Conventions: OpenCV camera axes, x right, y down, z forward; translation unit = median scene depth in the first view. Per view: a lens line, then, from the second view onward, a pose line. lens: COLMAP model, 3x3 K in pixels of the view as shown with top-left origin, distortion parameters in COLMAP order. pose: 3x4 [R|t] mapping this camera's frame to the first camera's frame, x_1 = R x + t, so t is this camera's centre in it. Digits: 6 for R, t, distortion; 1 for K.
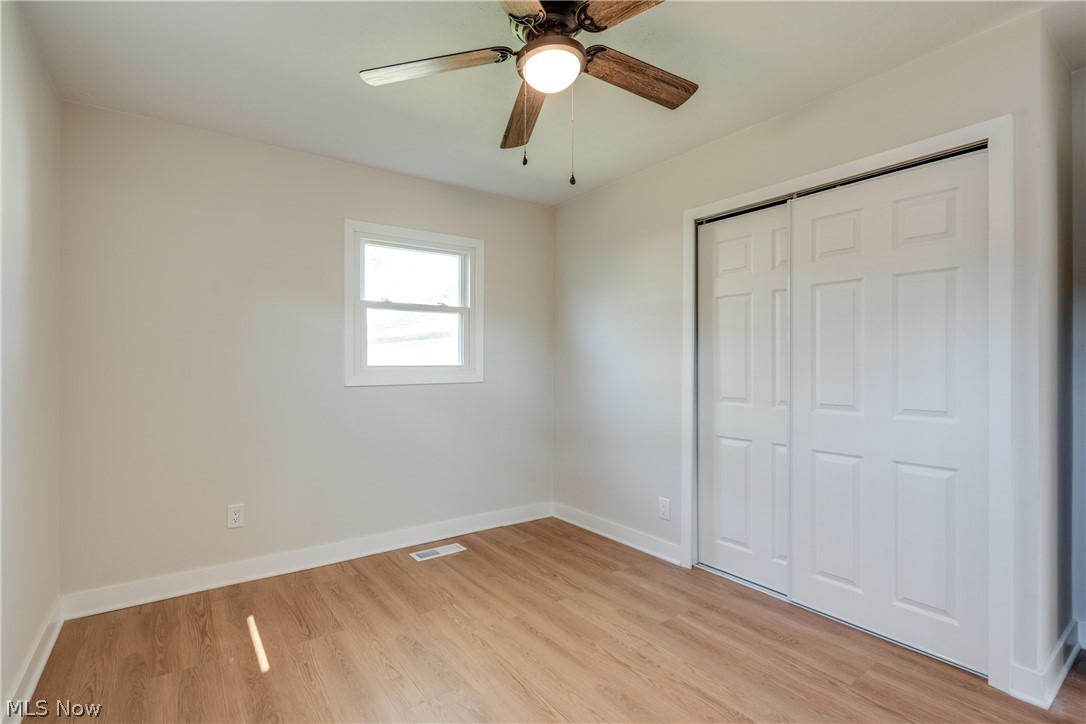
lens RADIAL K [[501.3, 0, 513.0], [0, 501.3, 361.4], [0, 0, 1]] dist [-0.001513, -0.000141]
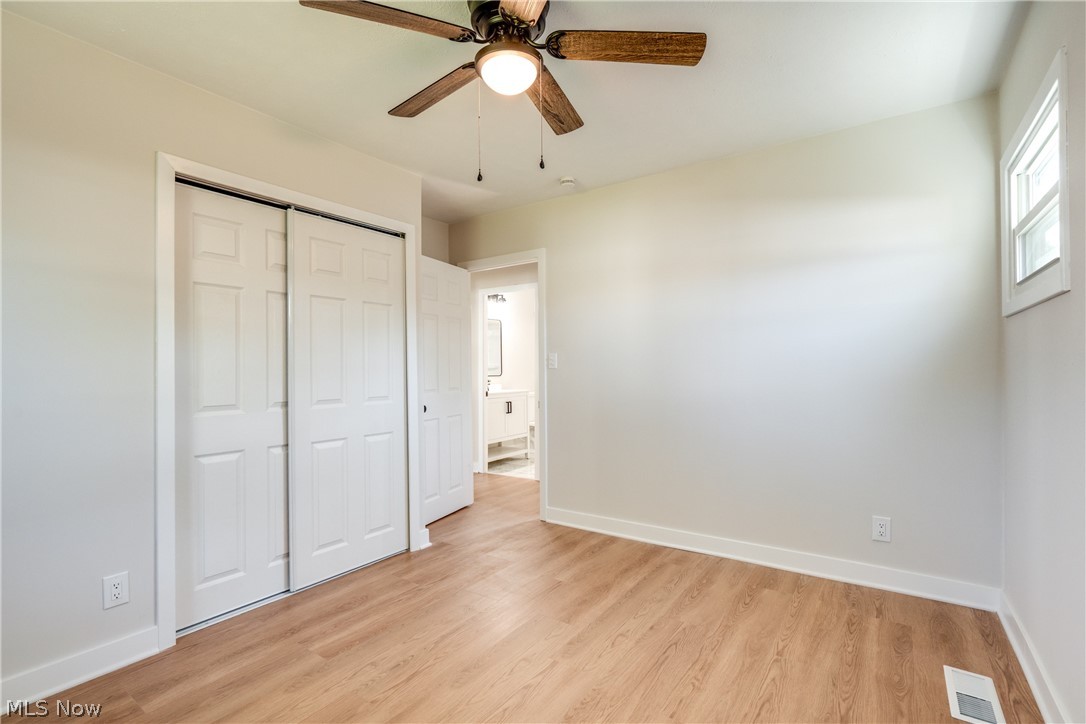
lens RADIAL K [[508.8, 0, 543.0], [0, 508.8, 362.0], [0, 0, 1]] dist [-0.006069, -0.000071]
pose [[-0.358784, 0.011407, 0.933351, -0.612604], [0.002888, 0.999934, -0.011111, 0.010678], [-0.933416, -0.001291, -0.358793, 0.870444]]
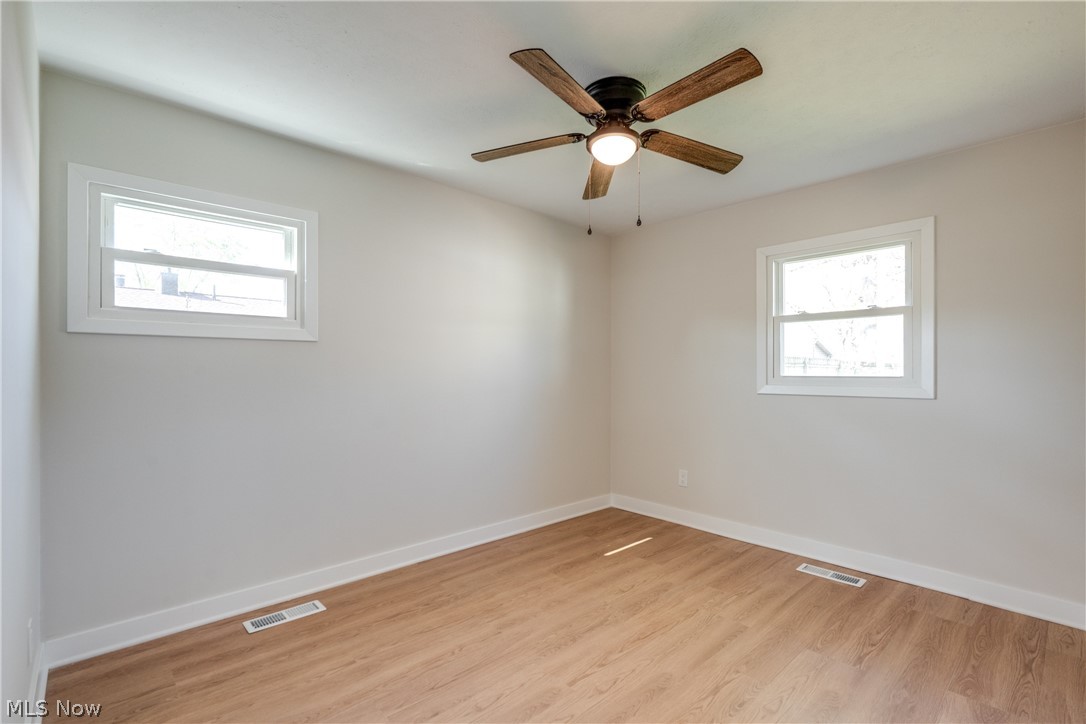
lens RADIAL K [[495.7, 0, 545.7], [0, 495.7, 363.3], [0, 0, 1]] dist [-0.002712, -0.000172]
pose [[0.153393, -0.013858, -0.988068, 0.870277], [0.004271, 0.999902, -0.013361, -0.008054], [0.988156, -0.002170, 0.153437, 0.416509]]
